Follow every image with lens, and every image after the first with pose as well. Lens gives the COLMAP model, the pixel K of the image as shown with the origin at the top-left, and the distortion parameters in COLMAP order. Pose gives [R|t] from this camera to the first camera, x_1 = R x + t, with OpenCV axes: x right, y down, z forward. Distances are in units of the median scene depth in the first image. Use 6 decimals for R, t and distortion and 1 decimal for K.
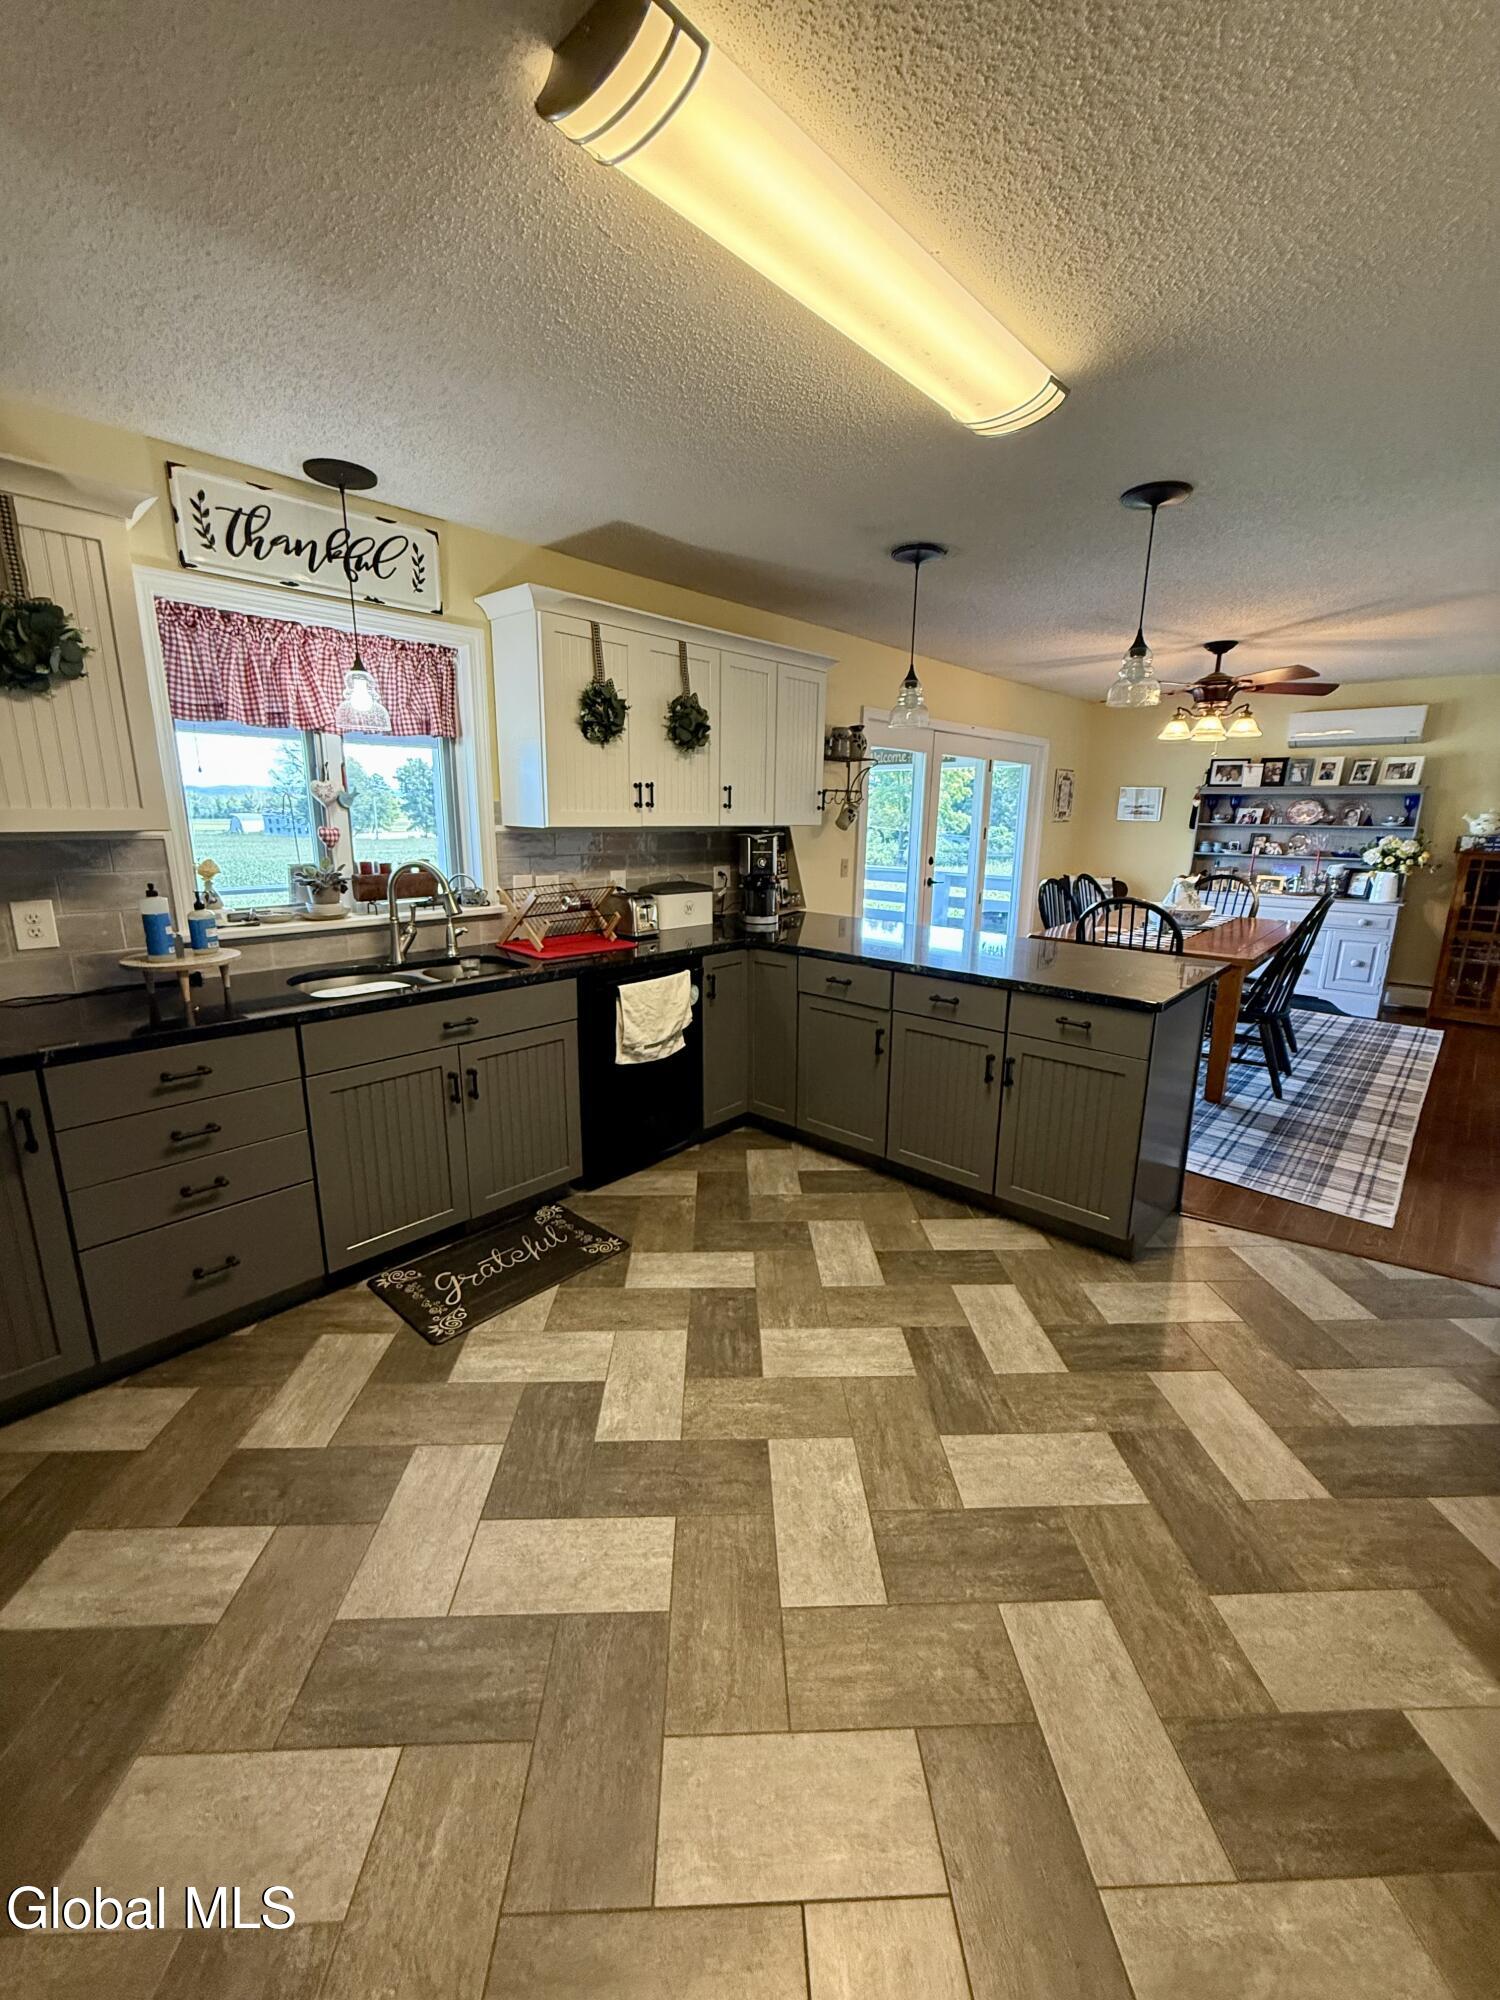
lens RADIAL K [[799.5, 0, 747.8], [0, 799.5, 995.5], [0, 0, 1]] dist [-0.000080, -0.000034]
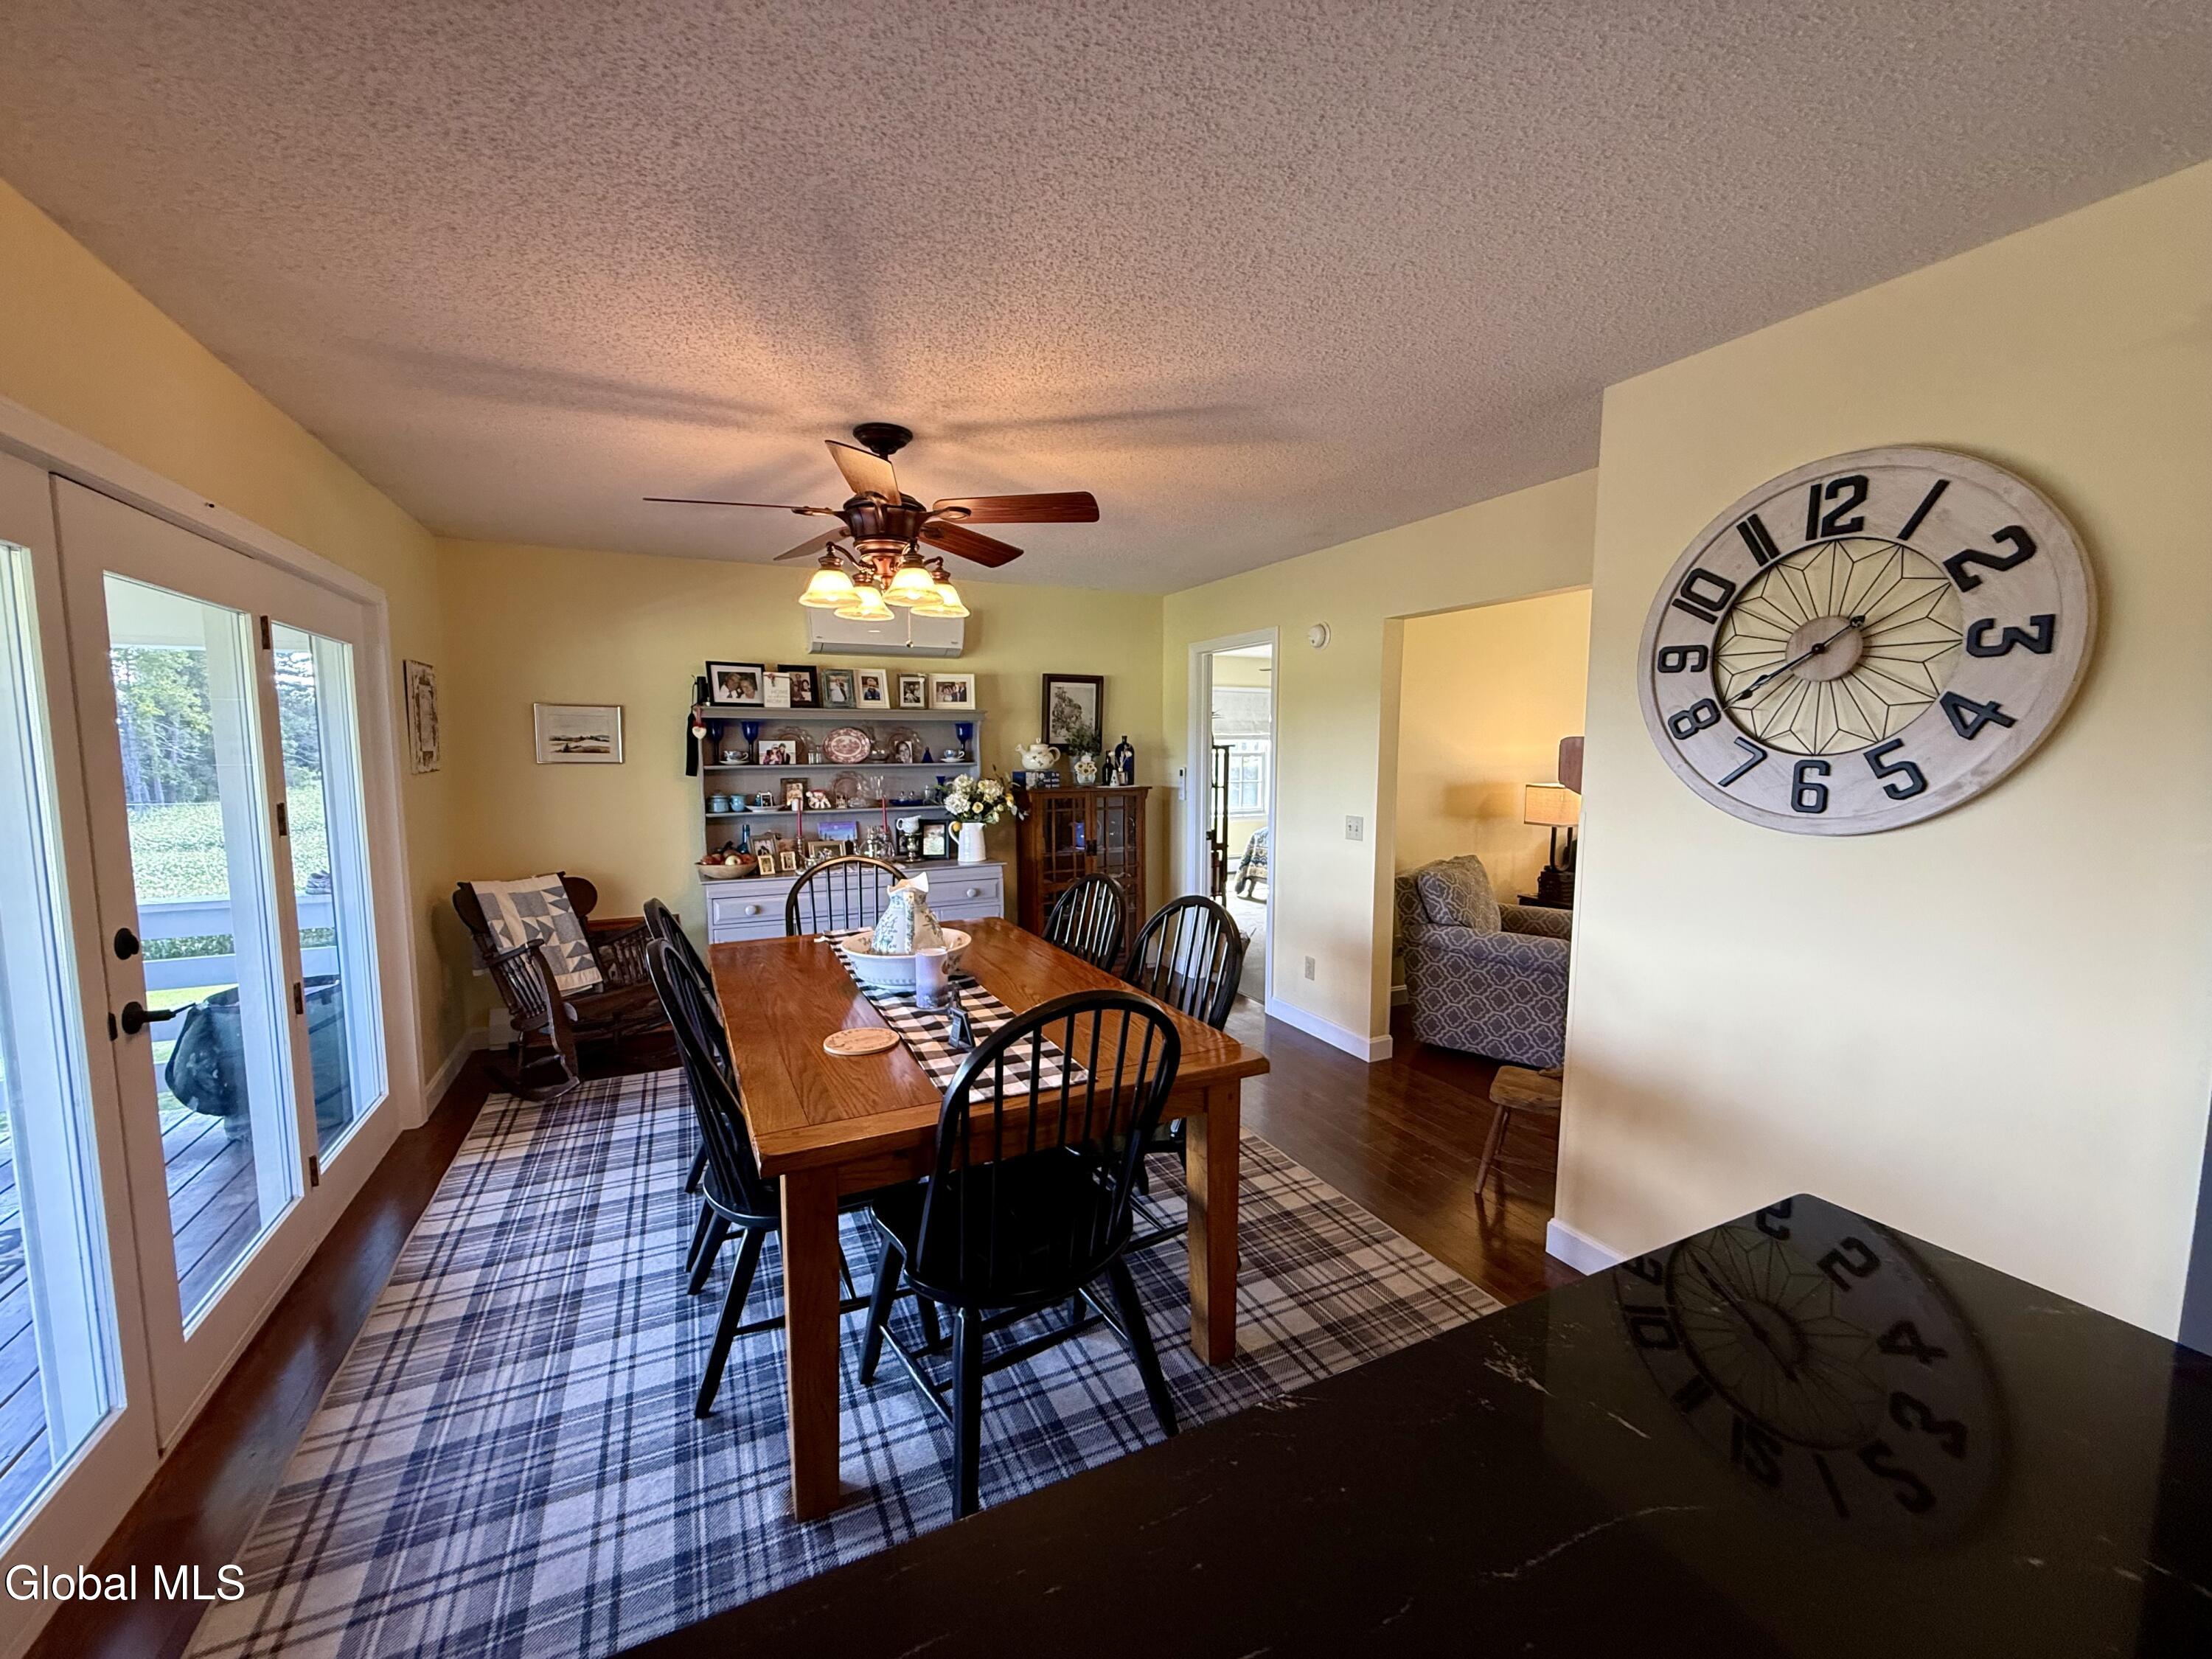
lens RADIAL K [[928.6, 0, 1109.3], [0, 928.6, 798.0], [0, 0, 1]] dist [0.000988, 0.000080]
pose [[0.359145, -0.061302, 0.931266, 0.034097], [0.220038, 0.975273, -0.020659, -0.119733], [-0.906972, 0.212333, 0.363753, 0.516338]]
